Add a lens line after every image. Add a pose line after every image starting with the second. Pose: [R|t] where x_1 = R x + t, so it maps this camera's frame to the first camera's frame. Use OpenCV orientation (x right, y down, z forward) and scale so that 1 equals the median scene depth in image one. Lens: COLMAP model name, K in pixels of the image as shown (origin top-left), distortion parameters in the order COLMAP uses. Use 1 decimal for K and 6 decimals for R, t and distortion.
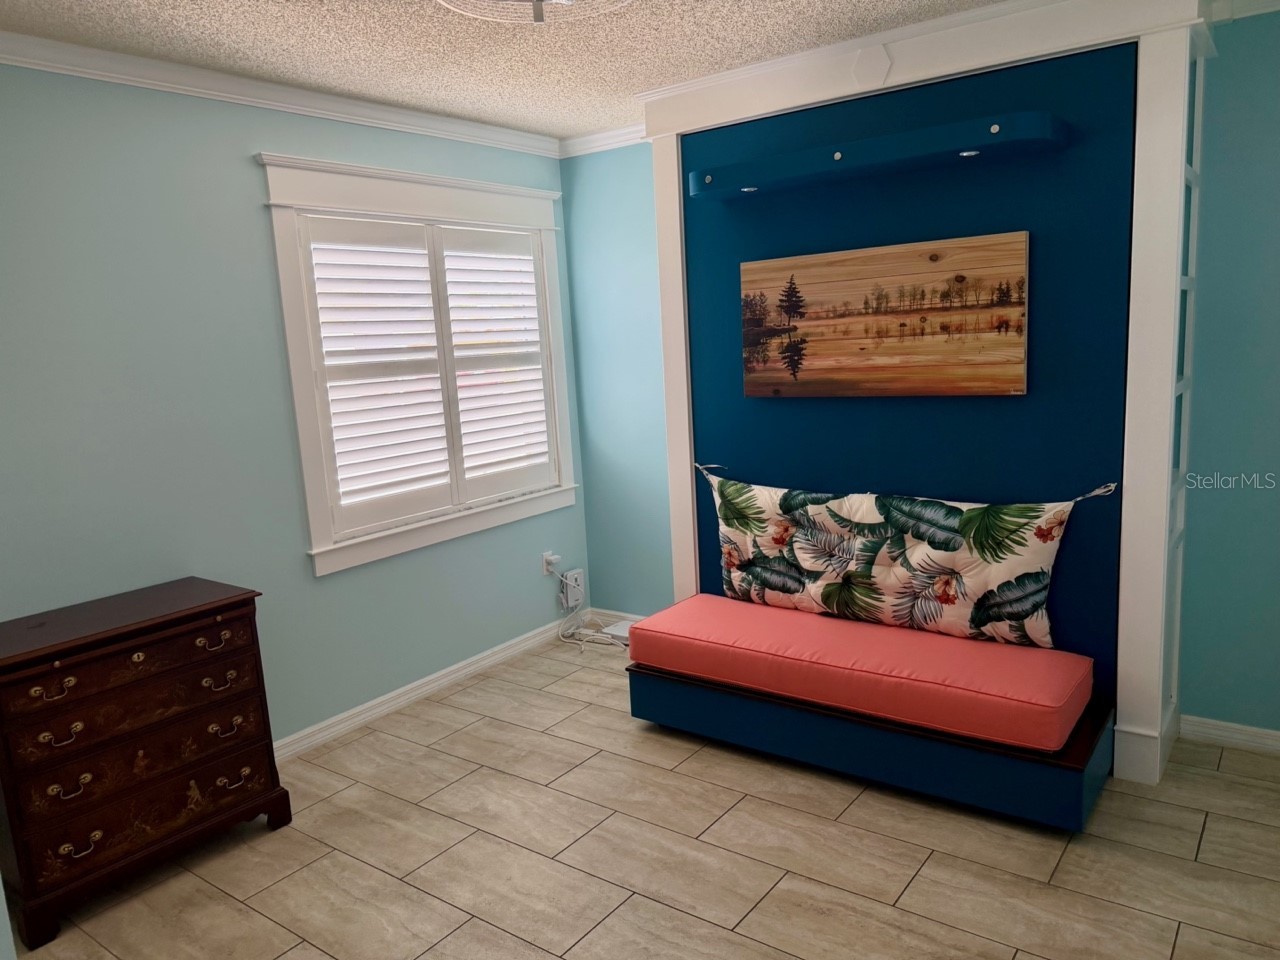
lens RADIAL K [[905.2, 0, 640.0], [0, 905.2, 480.0], [0, 0, 1]] dist [-0.001644, -0.001725]
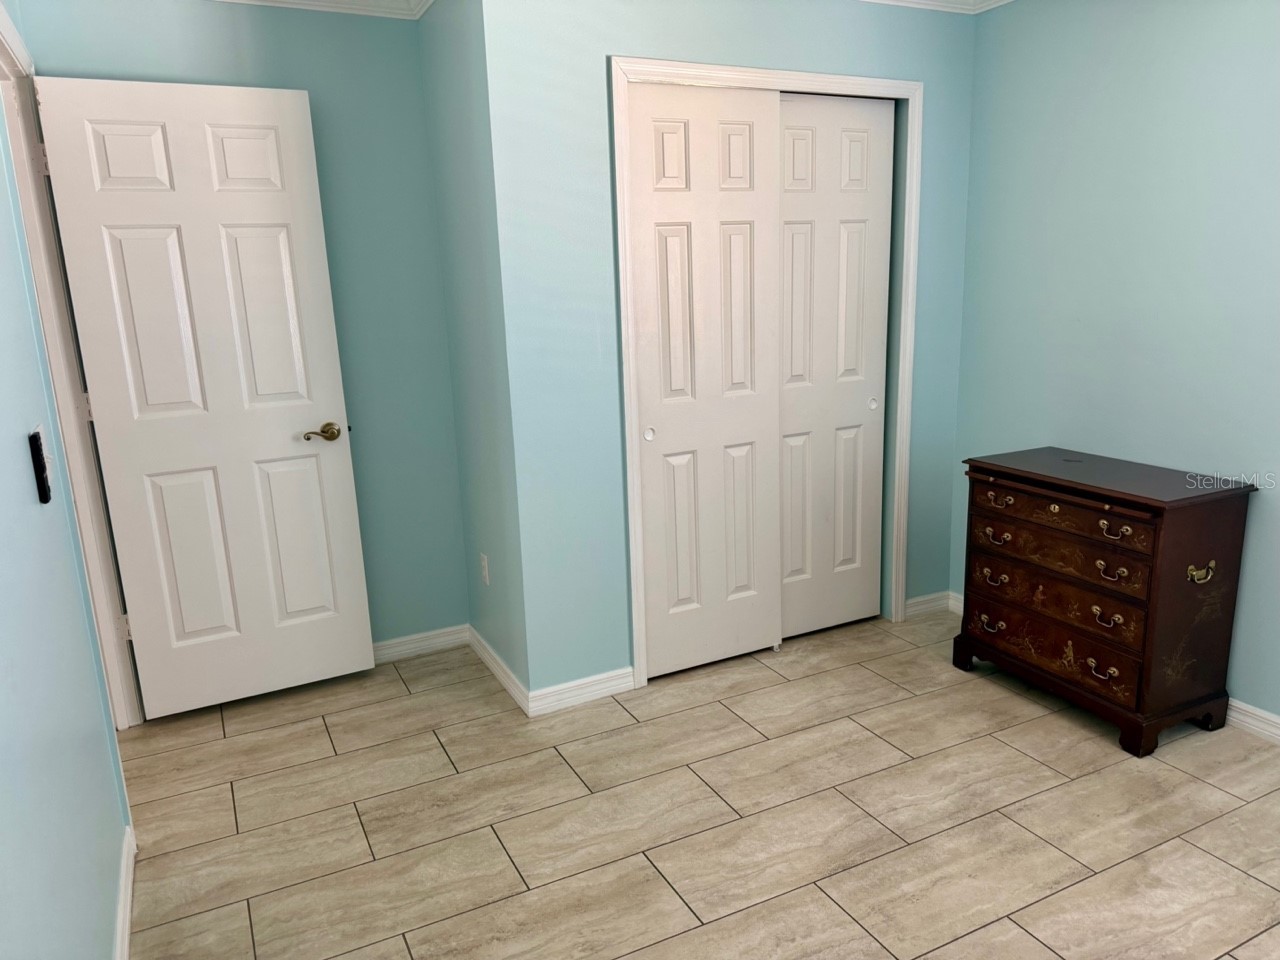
lens RADIAL K [[905.2, 0, 640.0], [0, 905.2, 480.0], [0, 0, 1]] dist [-0.001644, -0.001725]
pose [[-0.450319, 0.264430, -0.852813, 0.606788], [-0.082179, 0.938810, 0.334489, -0.165413], [0.889078, 0.220710, -0.401034, 0.951190]]
